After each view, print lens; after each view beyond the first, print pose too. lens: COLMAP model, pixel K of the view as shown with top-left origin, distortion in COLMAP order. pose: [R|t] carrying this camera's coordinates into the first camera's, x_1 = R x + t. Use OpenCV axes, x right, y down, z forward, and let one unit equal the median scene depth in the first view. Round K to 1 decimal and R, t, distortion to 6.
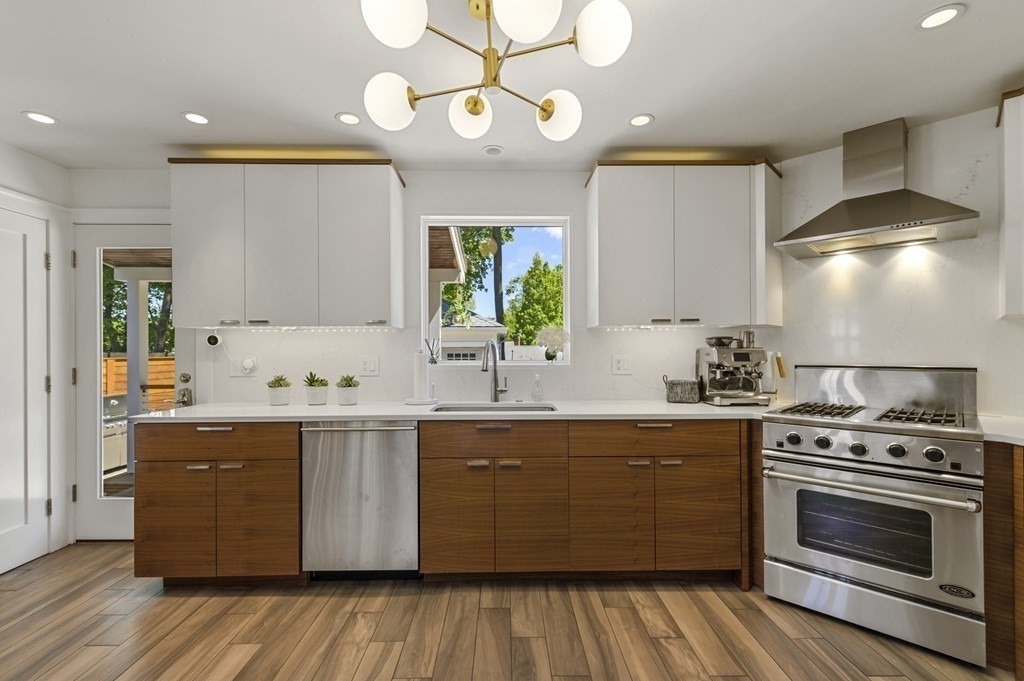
lens RADIAL K [[457.4, 0, 513.1], [0, 457.4, 347.2], [0, 0, 1]] dist [0.000039, -0.000455]
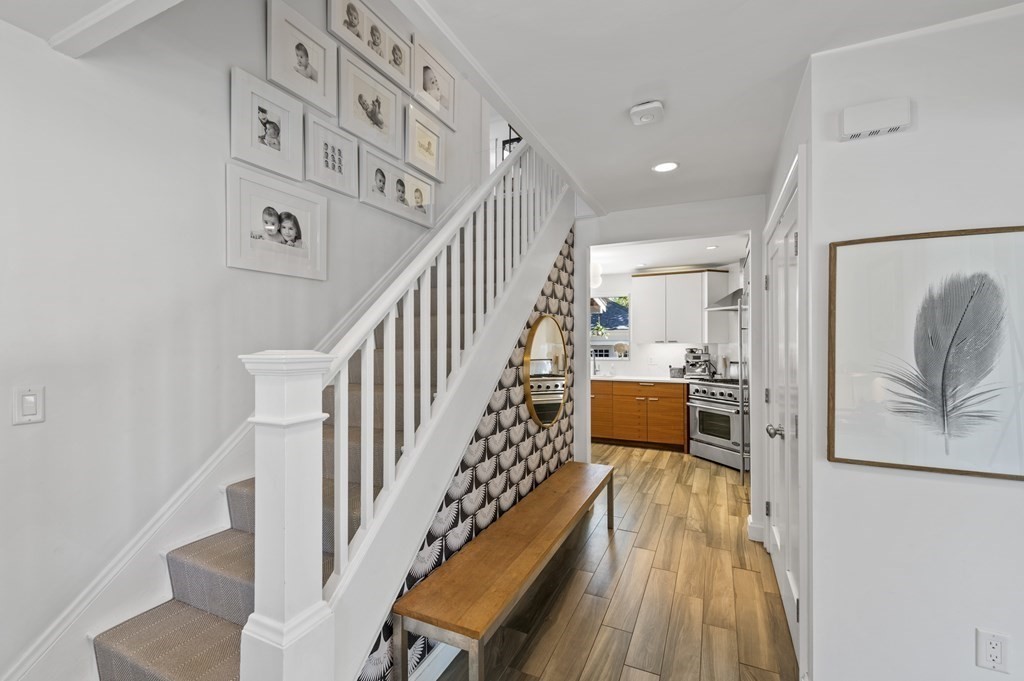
lens RADIAL K [[452.6, 0, 511.1], [0, 452.6, 343.0], [0, 0, 1]] dist [-0.000572, -0.000382]
pose [[0.900681, 0.000491, -0.434481, 0.717609], [0.002238, 0.999981, 0.005769, -0.072946], [0.434476, -0.006169, 0.900662, -1.568502]]
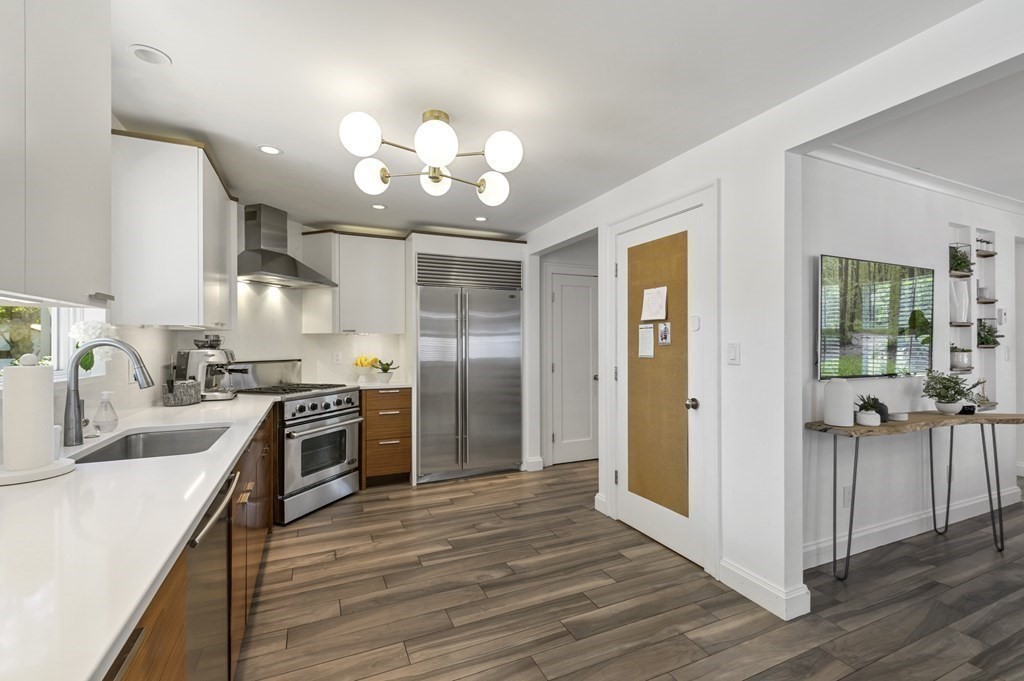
lens RADIAL K [[439.0, 0, 512.0], [0, 439.0, 340.5], [0, 0, 1]] dist [0.000562, -0.000081]
pose [[-0.396875, 0.010929, 0.917807, -0.945387], [-0.001931, 0.999917, -0.012742, -0.009777], [-0.917870, -0.006829, -0.396821, 0.868816]]
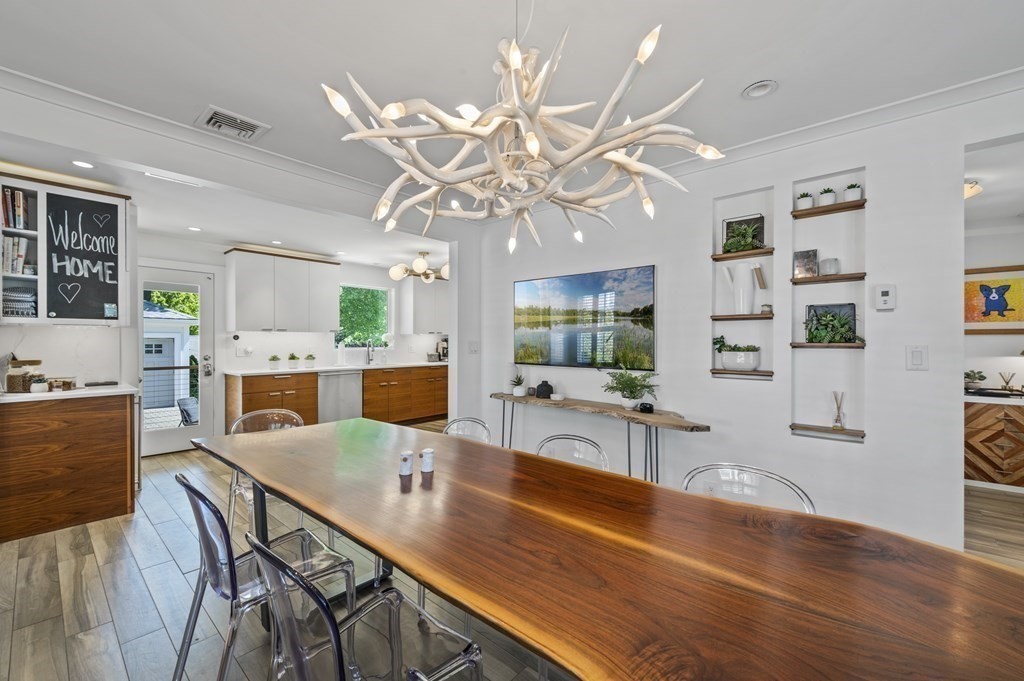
lens RADIAL K [[415.0, 0, 514.3], [0, 415.0, 342.0], [0, 0, 1]] dist [0.000036, 0.000029]
pose [[0.673443, 0.002860, 0.739234, -1.380960], [-0.007419, 0.999968, 0.002890, -0.012535], [-0.739202, -0.007431, 0.673443, -1.256368]]
